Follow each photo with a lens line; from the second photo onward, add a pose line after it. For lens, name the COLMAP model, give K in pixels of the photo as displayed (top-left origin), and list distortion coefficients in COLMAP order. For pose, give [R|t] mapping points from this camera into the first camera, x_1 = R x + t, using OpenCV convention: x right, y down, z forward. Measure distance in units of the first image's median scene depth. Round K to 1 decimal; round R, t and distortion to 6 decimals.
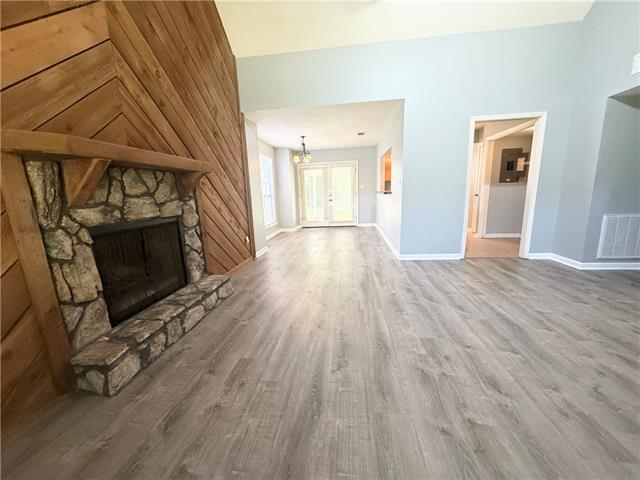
lens RADIAL K [[254.7, 0, 316.6], [0, 254.7, 242.0], [0, 0, 1]] dist [-0.000276, -0.000375]
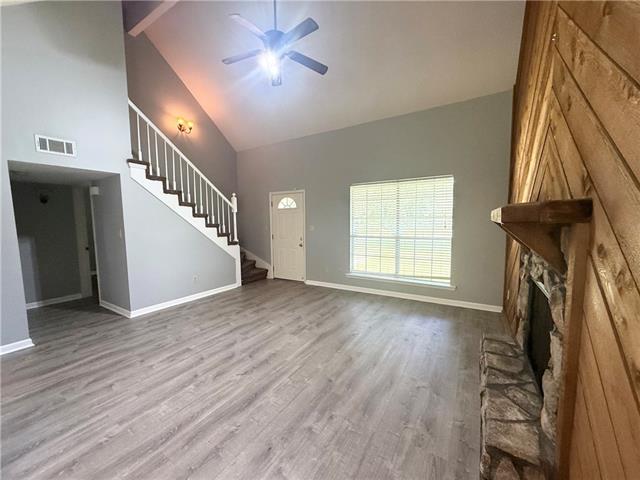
lens RADIAL K [[254.7, 0, 316.6], [0, 254.7, 242.0], [0, 0, 1]] dist [-0.000276, -0.000375]
pose [[-0.906325, 0.012301, 0.422401, -0.305946], [0.126695, 0.961504, 0.243842, -0.433478], [-0.403141, 0.274516, -0.872994, 1.690114]]
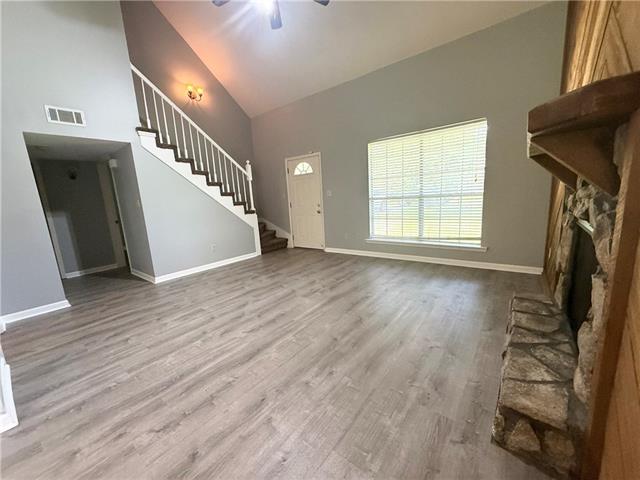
lens RADIAL K [[254.7, 0, 316.6], [0, 254.7, 242.0], [0, 0, 1]] dist [-0.000276, -0.000375]
pose [[-0.849715, -0.003697, 0.527229, -0.359767], [0.191242, 0.929714, 0.314736, -0.324450], [-0.491335, 0.368264, -0.789285, 1.608725]]
